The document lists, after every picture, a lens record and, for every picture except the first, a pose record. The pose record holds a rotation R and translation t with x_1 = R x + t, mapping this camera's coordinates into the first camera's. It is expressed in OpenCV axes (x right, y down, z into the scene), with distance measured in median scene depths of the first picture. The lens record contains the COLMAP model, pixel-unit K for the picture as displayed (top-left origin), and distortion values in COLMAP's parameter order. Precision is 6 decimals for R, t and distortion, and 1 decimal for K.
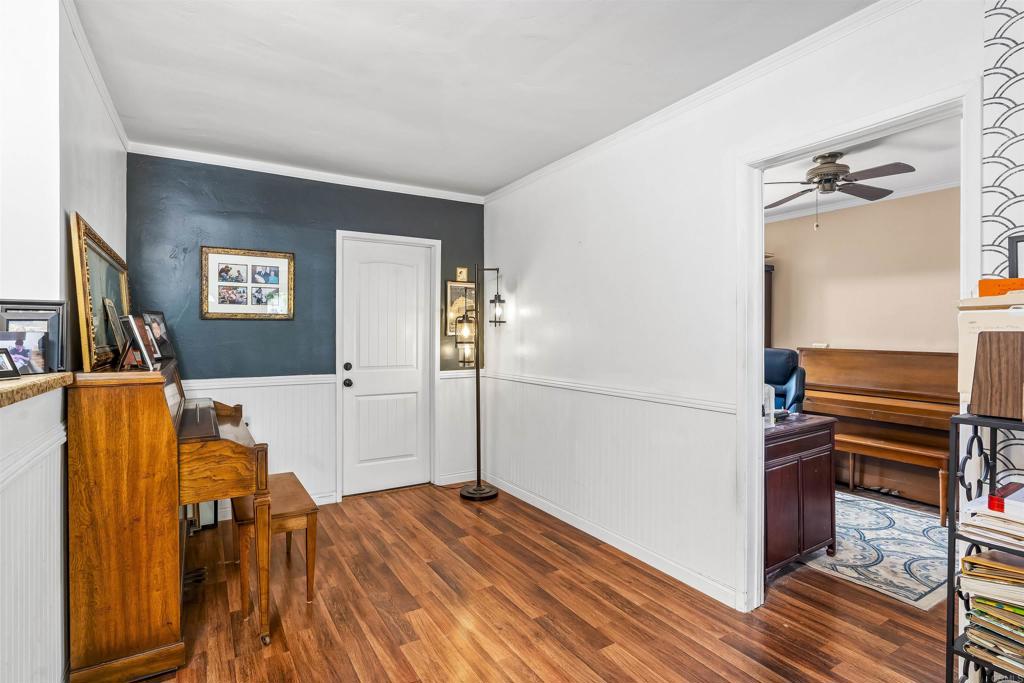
lens RADIAL K [[508.4, 0, 506.7], [0, 508.4, 337.3], [0, 0, 1]] dist [-0.002645, -0.000396]
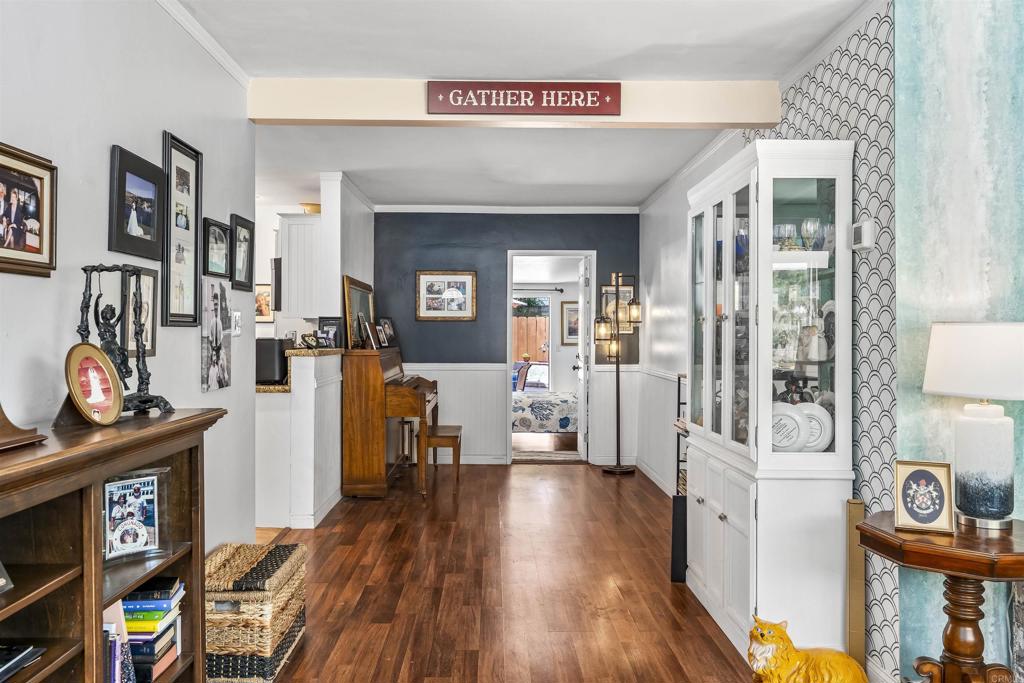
lens RADIAL K [[857.7, 0, 512.9], [0, 857.7, 339.8], [0, 0, 1]] dist [-0.000373, -0.000354]
pose [[0.866869, 0.008346, -0.498467, 1.385049], [-0.007201, 0.999965, 0.004220, 0.007461], [0.498485, -0.000069, 0.866898, -1.580913]]
